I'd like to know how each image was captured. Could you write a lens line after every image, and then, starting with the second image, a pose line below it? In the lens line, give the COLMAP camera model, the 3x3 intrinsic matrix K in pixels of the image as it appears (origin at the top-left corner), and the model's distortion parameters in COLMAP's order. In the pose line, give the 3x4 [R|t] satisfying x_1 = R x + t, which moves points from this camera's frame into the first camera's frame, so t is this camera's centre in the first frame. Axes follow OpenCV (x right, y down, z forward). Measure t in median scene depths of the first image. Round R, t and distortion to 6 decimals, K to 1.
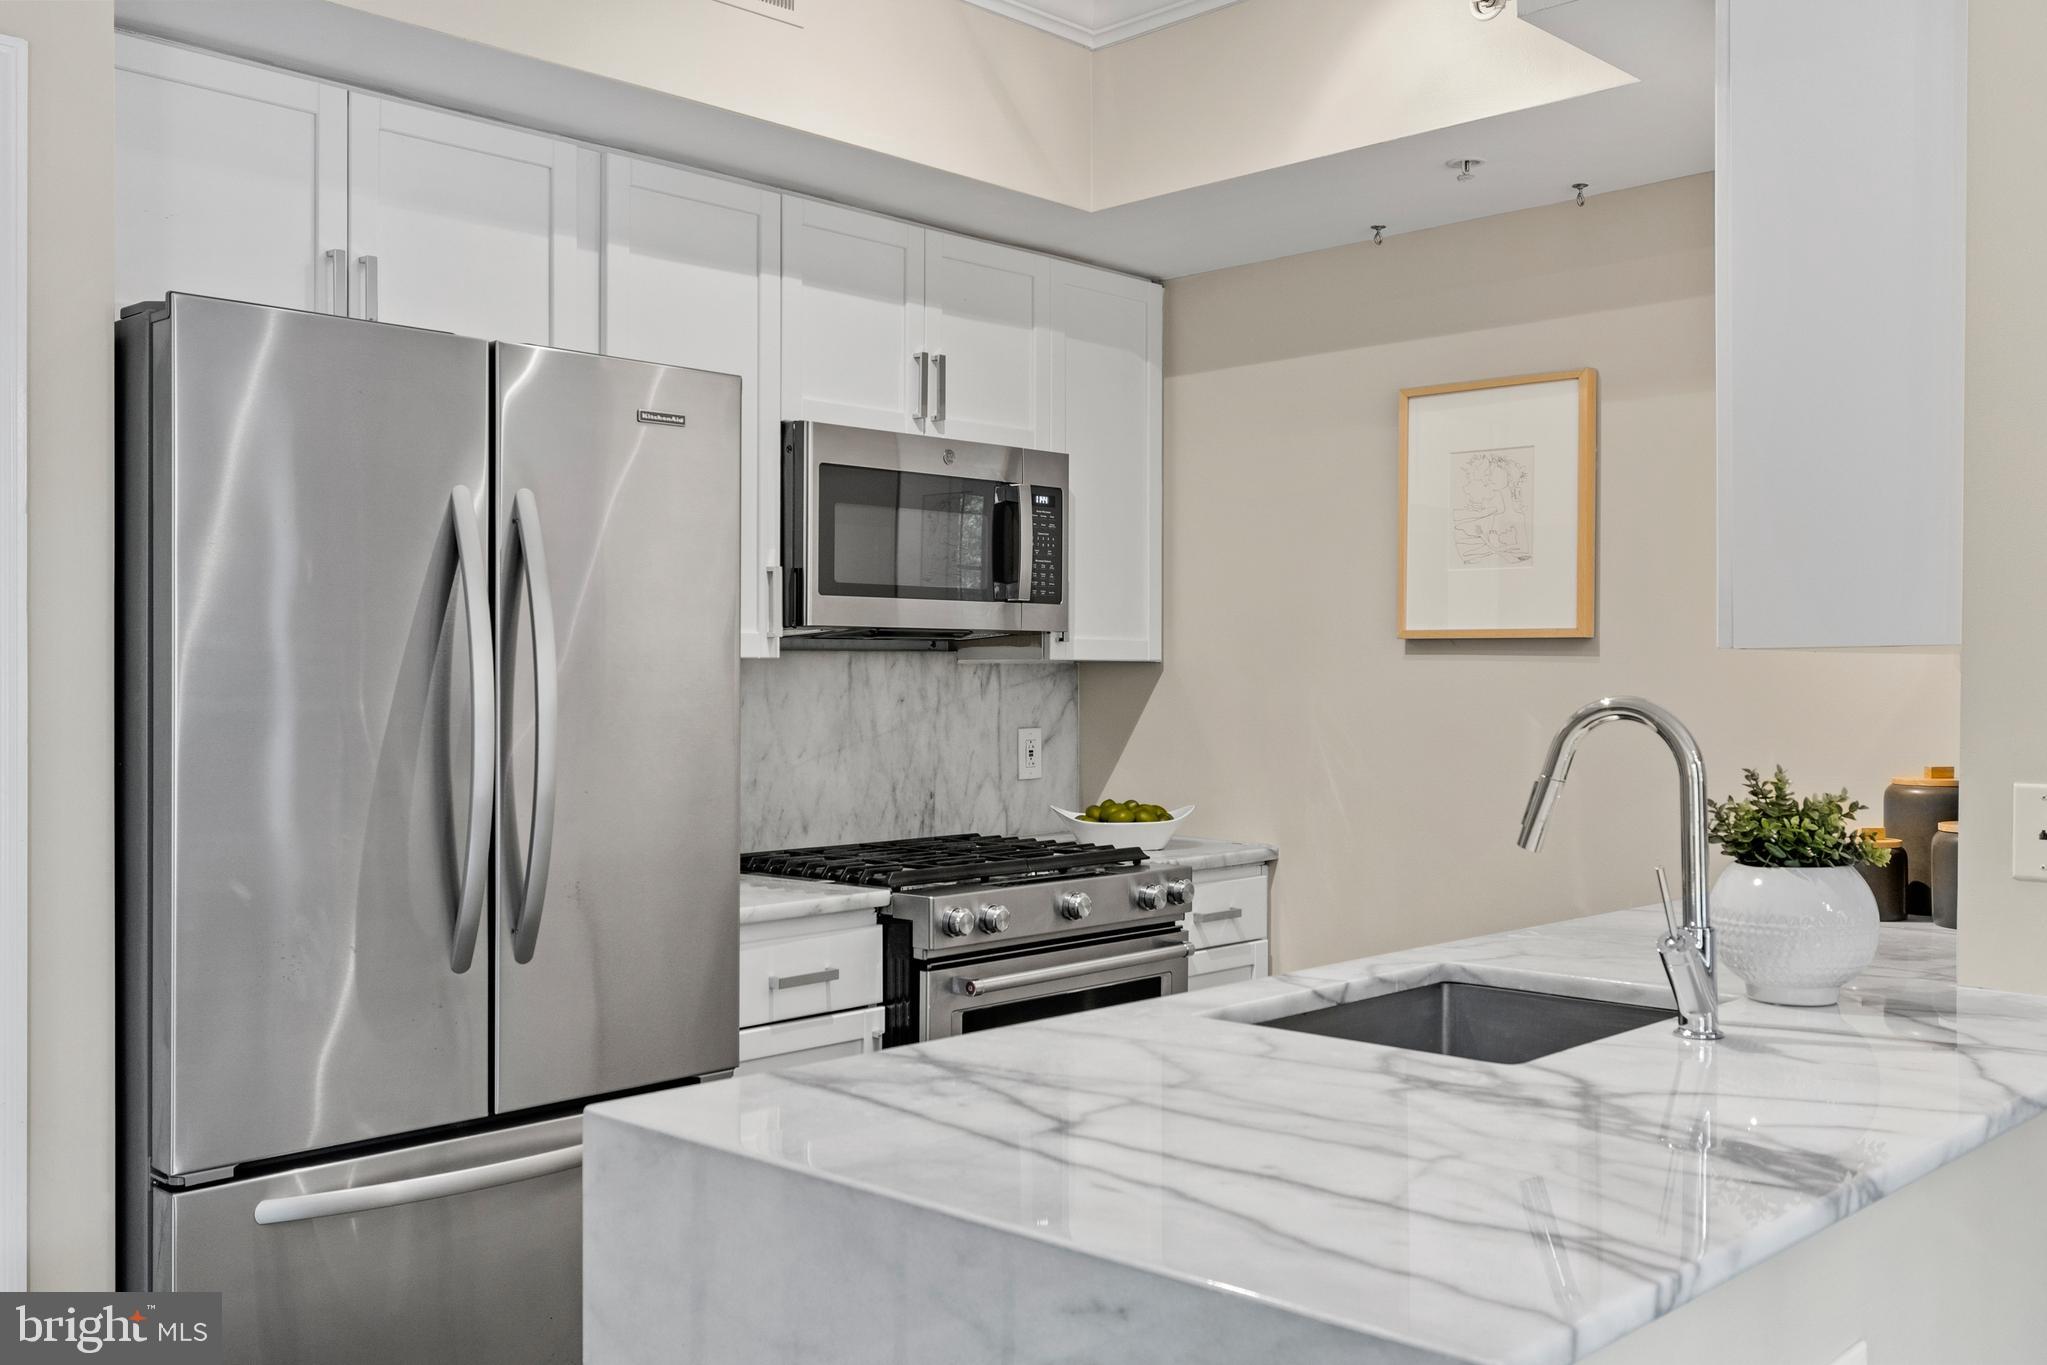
lens RADIAL K [[1844.0, 0, 1016.5], [0, 1844.0, 684.6], [0, 0, 1]] dist [0.016499, 0.000682]
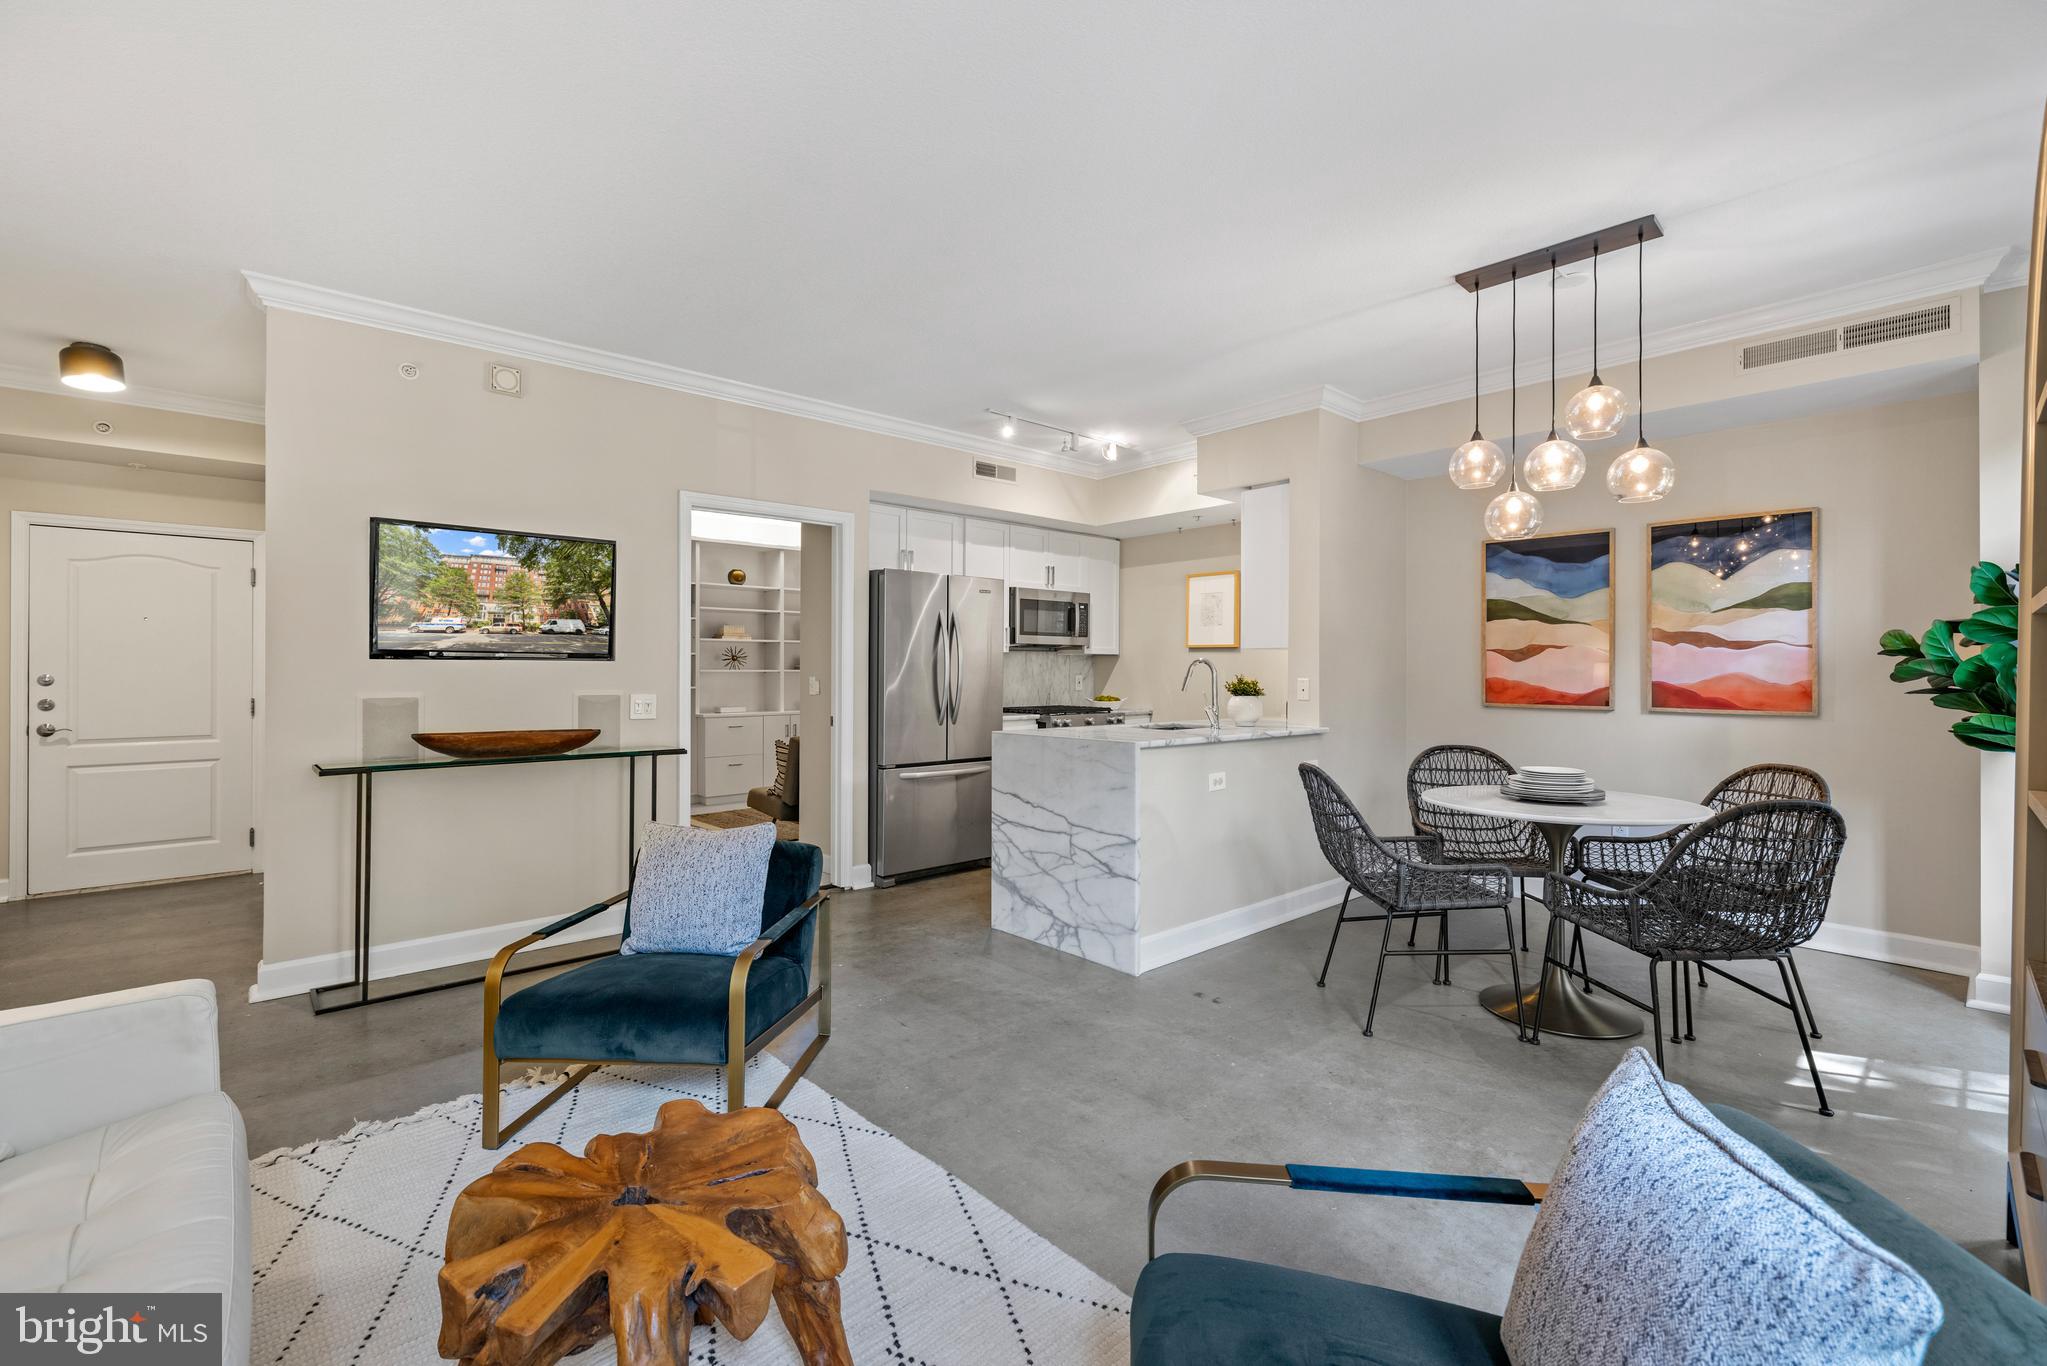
lens RADIAL K [[881.2, 0, 1024.6], [0, 881.2, 675.2], [0, 0, 1]] dist [-0.002845, 0.002186]
pose [[0.998075, 0.002886, -0.061958, 0.009575], [-0.002802, 0.999995, 0.001444, 0.026279], [0.061962, -0.001267, 0.998078, -0.682837]]
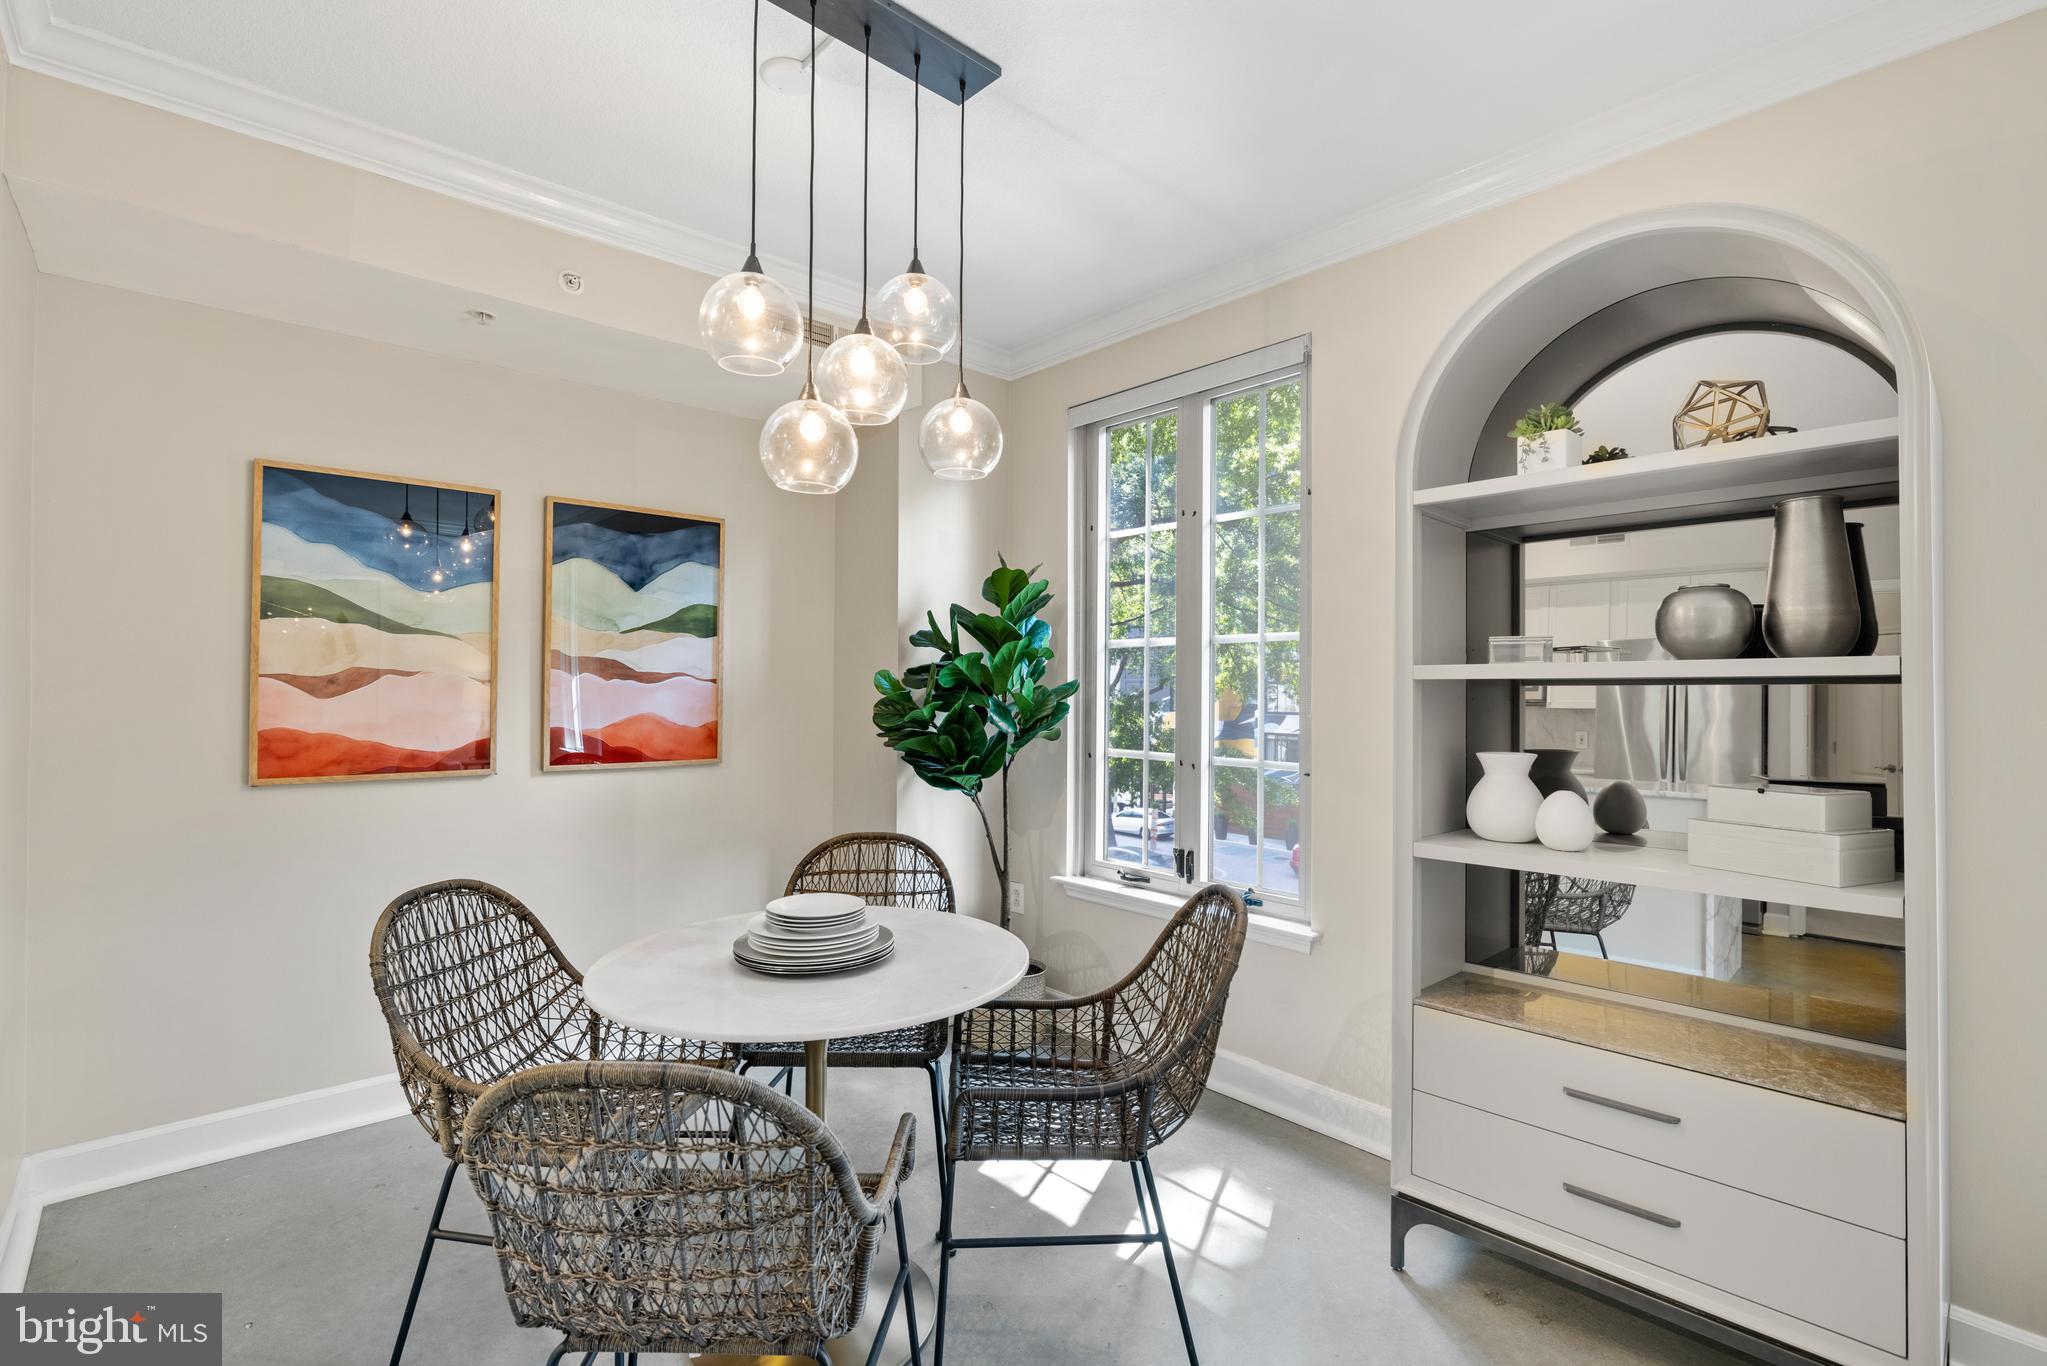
lens RADIAL K [[947.6, 0, 1015.7], [0, 947.6, 682.1], [0, 0, 1]] dist [0.000324, 0.000122]
pose [[0.085994, 0.008363, 0.996261, -0.050361], [-0.002212, 0.999964, -0.008203, -0.001597], [-0.996293, -0.001498, 0.086010, 0.041084]]
